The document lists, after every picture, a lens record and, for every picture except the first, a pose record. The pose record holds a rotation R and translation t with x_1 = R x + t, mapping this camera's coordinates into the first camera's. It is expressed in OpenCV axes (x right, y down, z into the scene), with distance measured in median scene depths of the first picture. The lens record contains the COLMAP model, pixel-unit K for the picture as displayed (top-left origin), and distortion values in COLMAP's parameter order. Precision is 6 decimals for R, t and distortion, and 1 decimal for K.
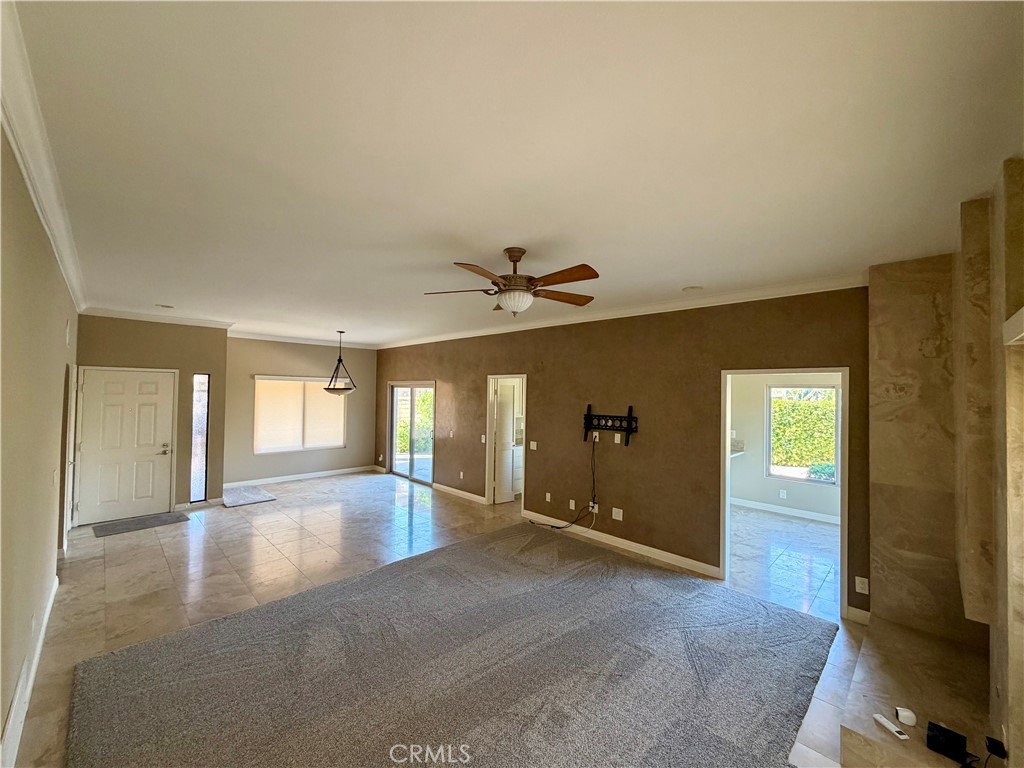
lens RADIAL K [[407.8, 0, 509.4], [0, 407.8, 383.8], [0, 0, 1]] dist [-0.000522, 0.000270]
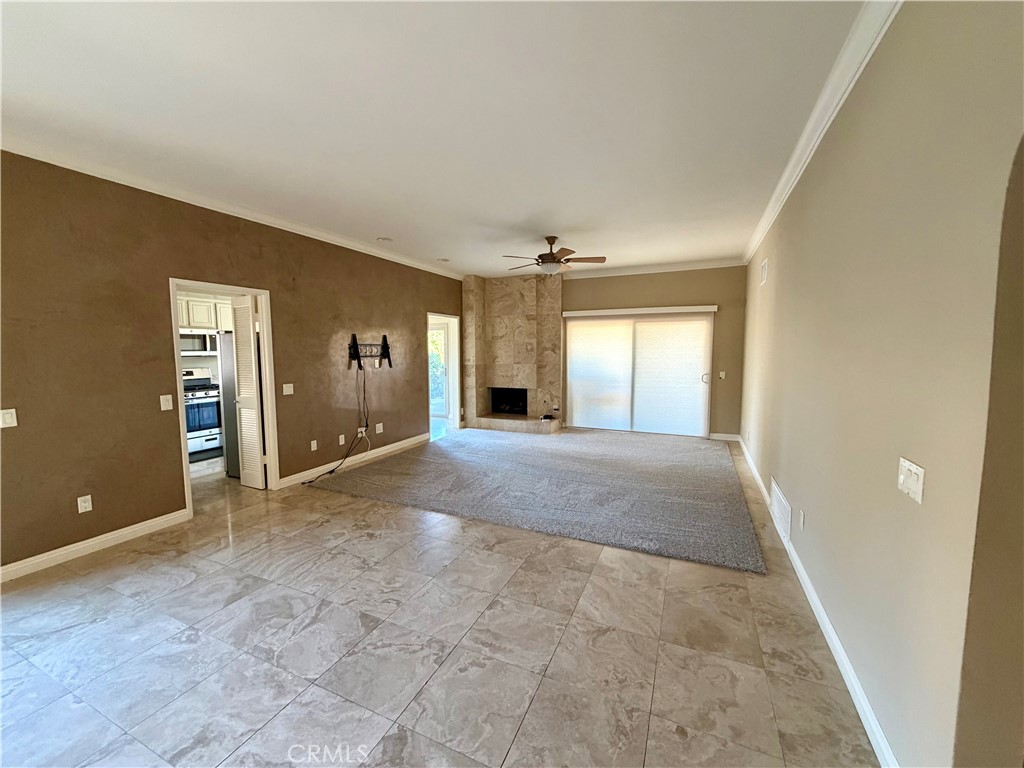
lens RADIAL K [[407.8, 0, 509.4], [0, 407.8, 383.8], [0, 0, 1]] dist [-0.000522, 0.000270]
pose [[-0.351313, -0.097915, 0.931124, -0.939335], [-0.020741, 0.995086, 0.096815, 0.071458], [-0.936028, 0.014700, -0.351618, 1.055746]]
